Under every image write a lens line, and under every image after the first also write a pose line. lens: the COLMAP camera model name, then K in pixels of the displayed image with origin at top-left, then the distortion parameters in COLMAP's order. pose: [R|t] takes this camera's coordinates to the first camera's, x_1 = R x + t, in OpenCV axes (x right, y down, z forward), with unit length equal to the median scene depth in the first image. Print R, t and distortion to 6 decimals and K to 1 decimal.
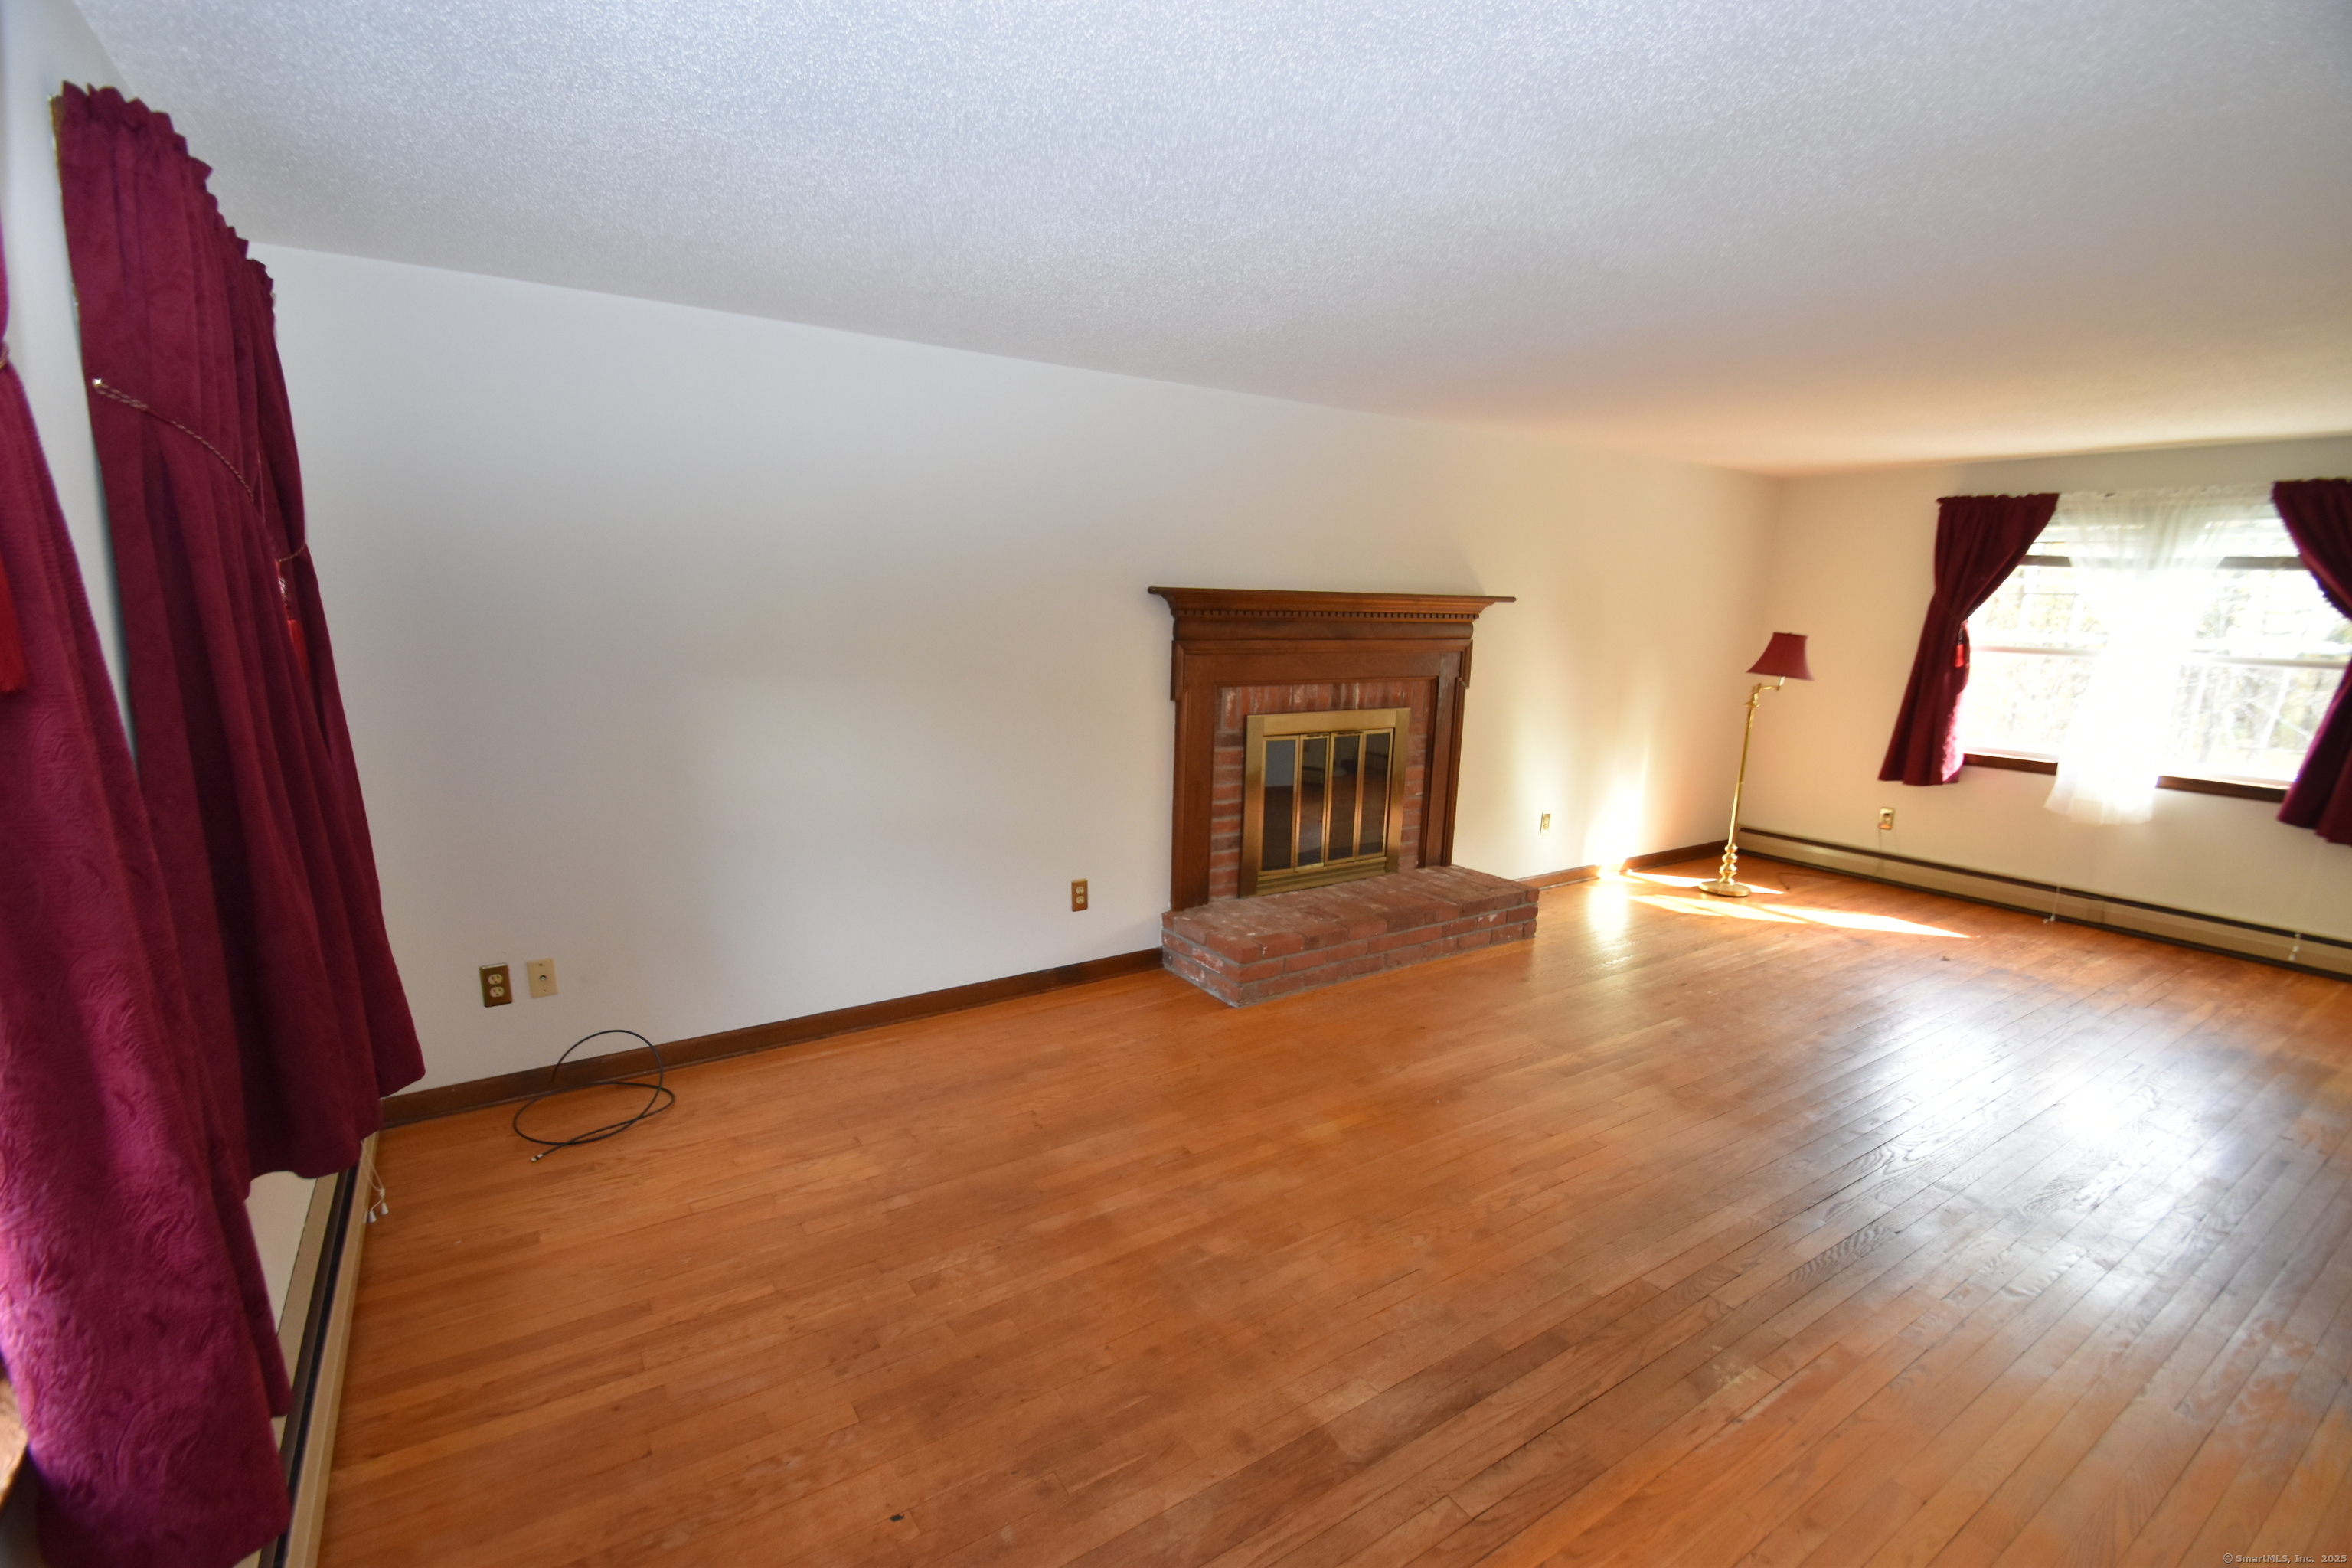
lens RADIAL K [[1030.1, 0, 1166.6], [0, 1030.1, 806.5], [0, 0, 1]] dist [-0.013841, -0.001518]
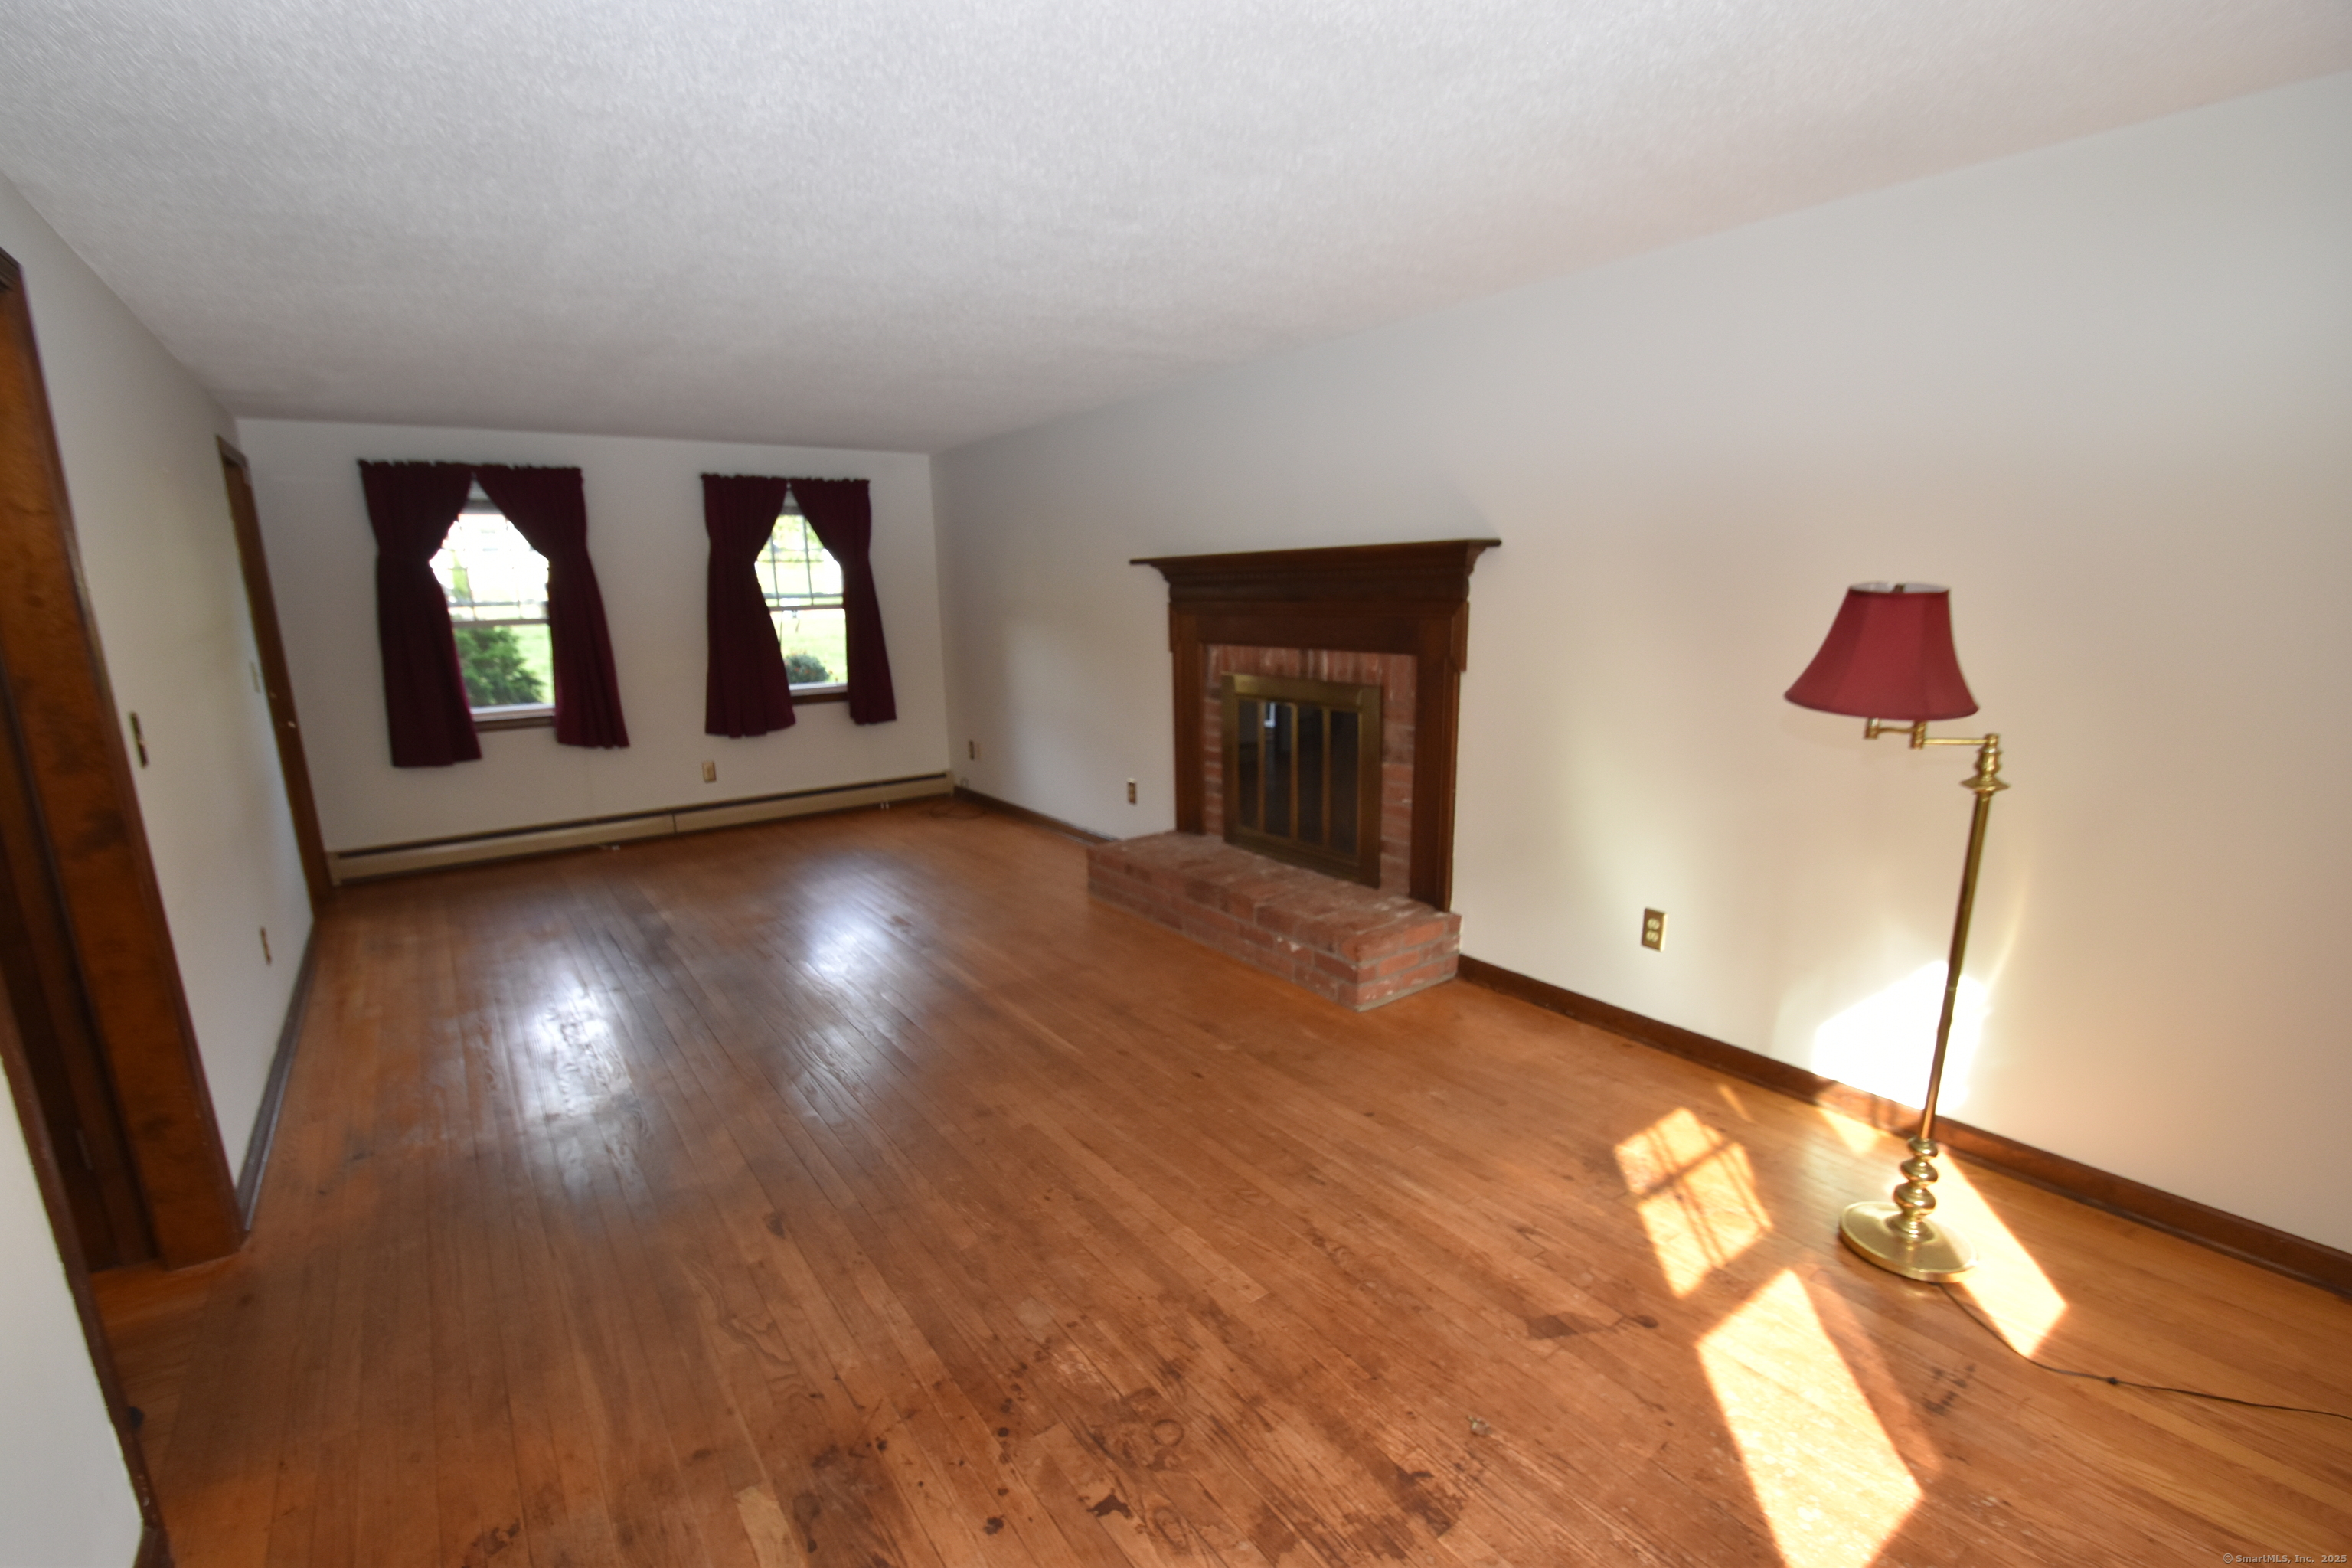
lens RADIAL K [[1030.1, 0, 1165.1], [0, 1030.1, 774.3], [0, 0, 1]] dist [-0.013841, -0.001518]
pose [[0.056590, 0.147331, -0.987467, 1.138576], [-0.196235, 0.971401, 0.133689, -0.114459], [0.978923, 0.186210, 0.083883, 0.855930]]
